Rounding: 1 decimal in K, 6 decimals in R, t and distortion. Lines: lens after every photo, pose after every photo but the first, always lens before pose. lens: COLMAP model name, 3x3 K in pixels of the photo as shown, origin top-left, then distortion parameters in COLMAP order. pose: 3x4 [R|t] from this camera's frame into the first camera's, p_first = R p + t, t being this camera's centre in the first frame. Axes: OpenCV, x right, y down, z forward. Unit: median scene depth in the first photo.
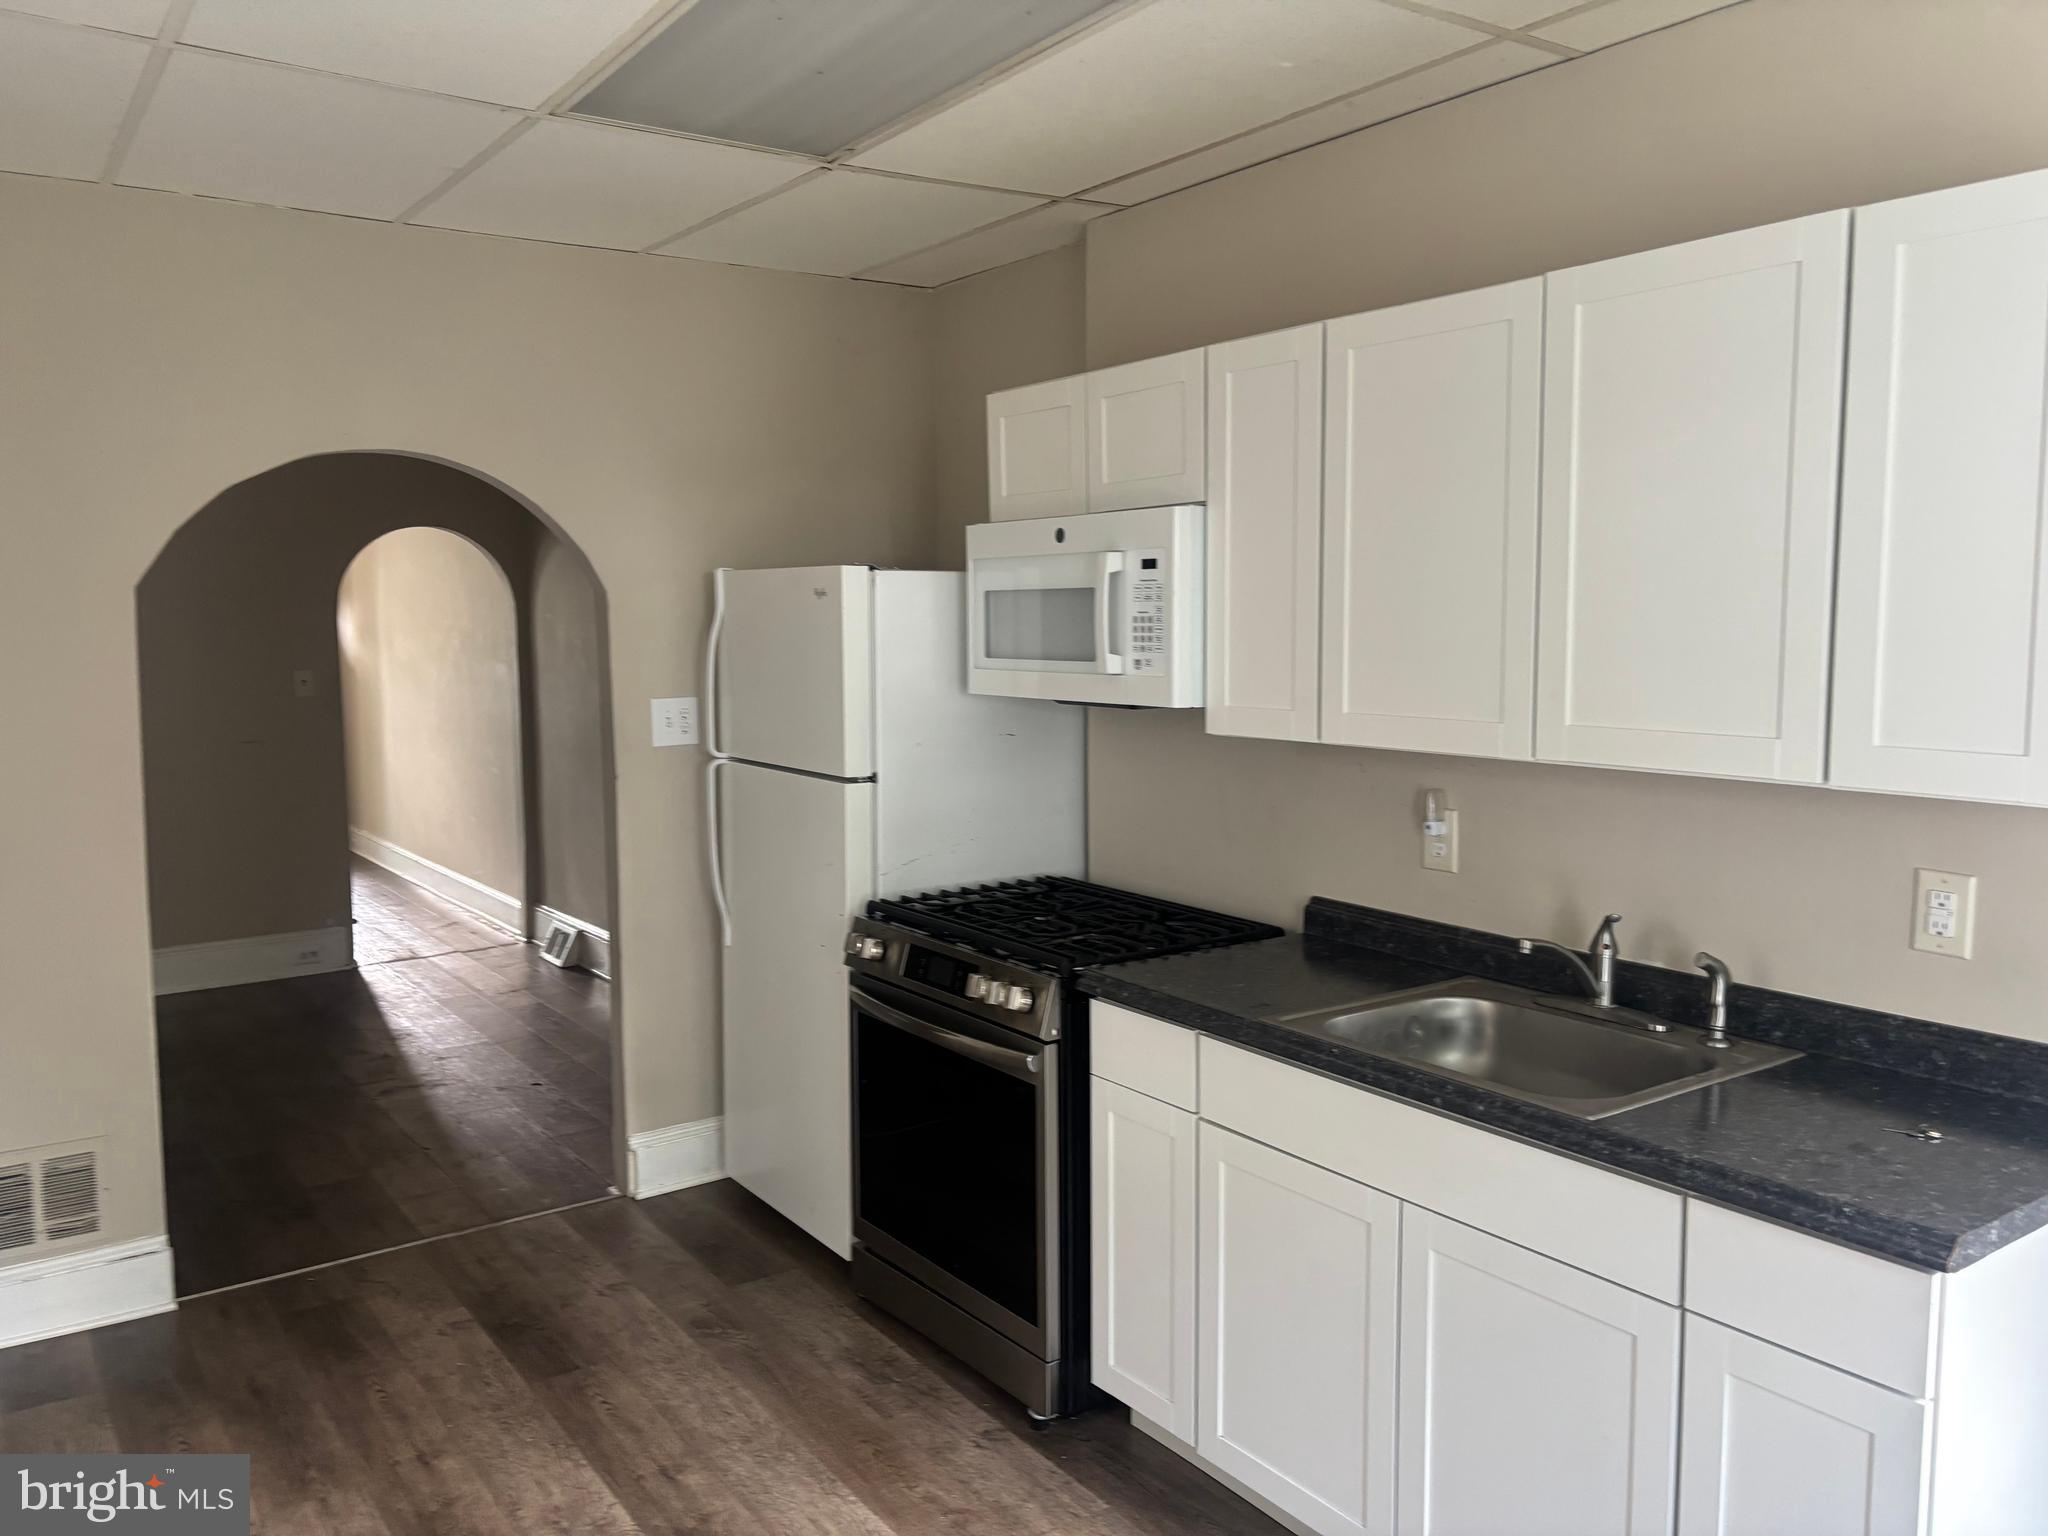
lens RADIAL K [[1569.2, 0, 1024.0], [0, 1569.2, 766.7], [0, 0, 1]] dist [-0.000609, -0.004359]
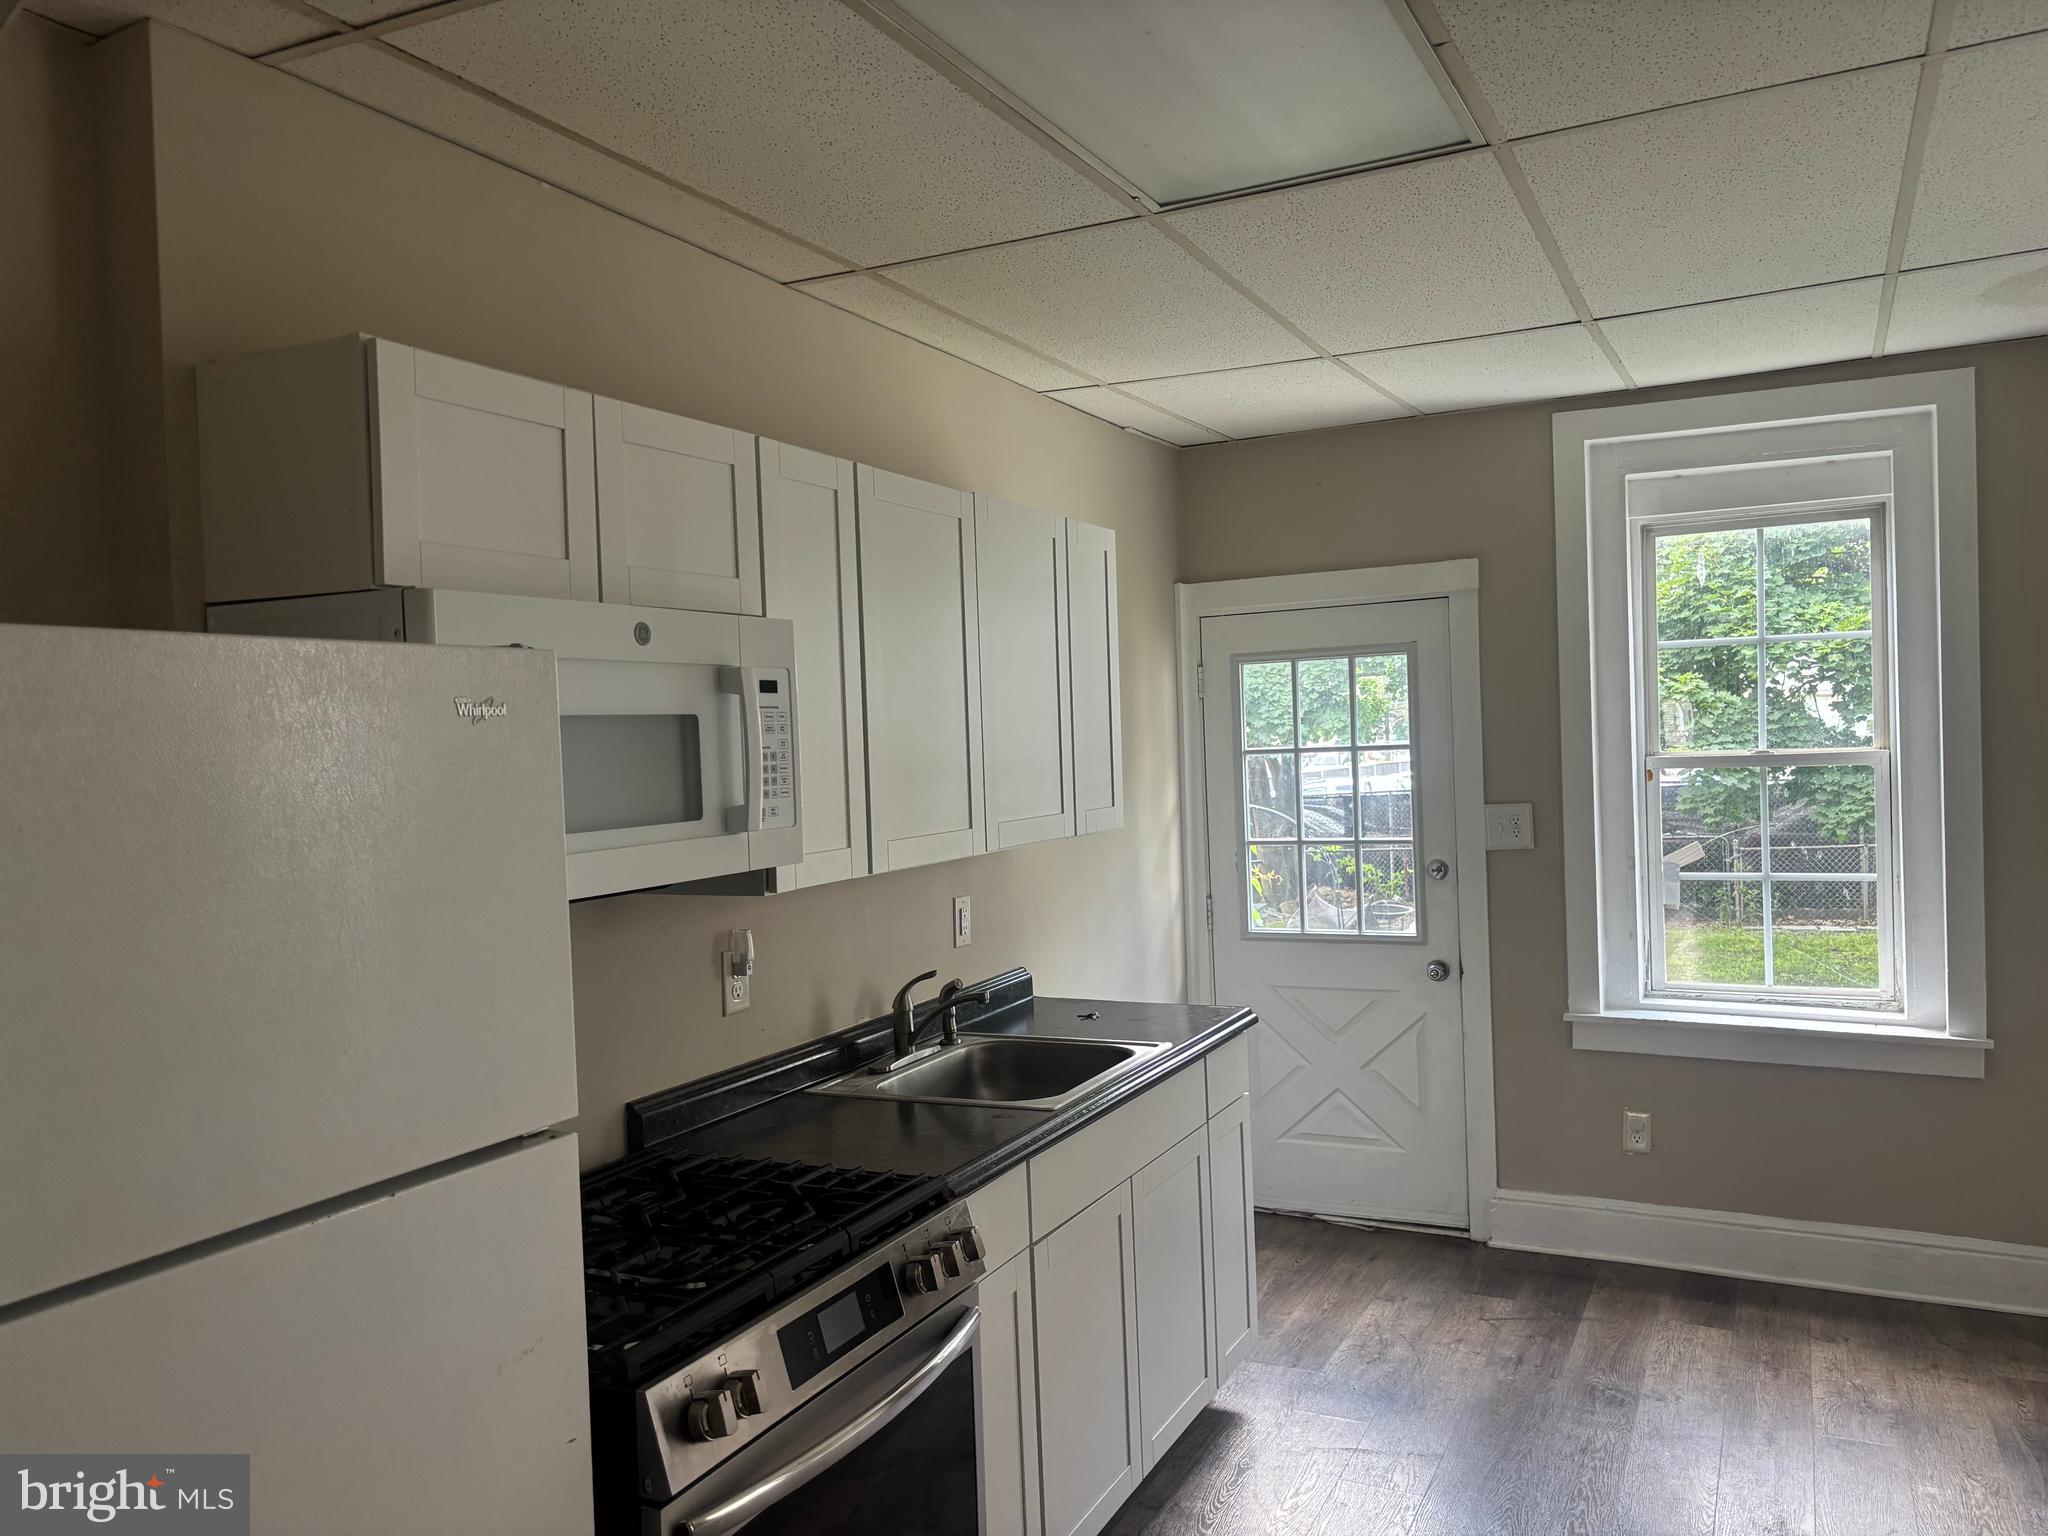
lens RADIAL K [[1569.2, 0, 1024.3], [0, 1569.2, 768.7], [0, 0, 1]] dist [-0.000609, -0.004359]
pose [[-0.481497, 0.011246, 0.876375, -0.669503], [0.130254, 0.989732, 0.058863, -0.117591], [-0.866715, 0.142493, -0.478018, 1.267334]]
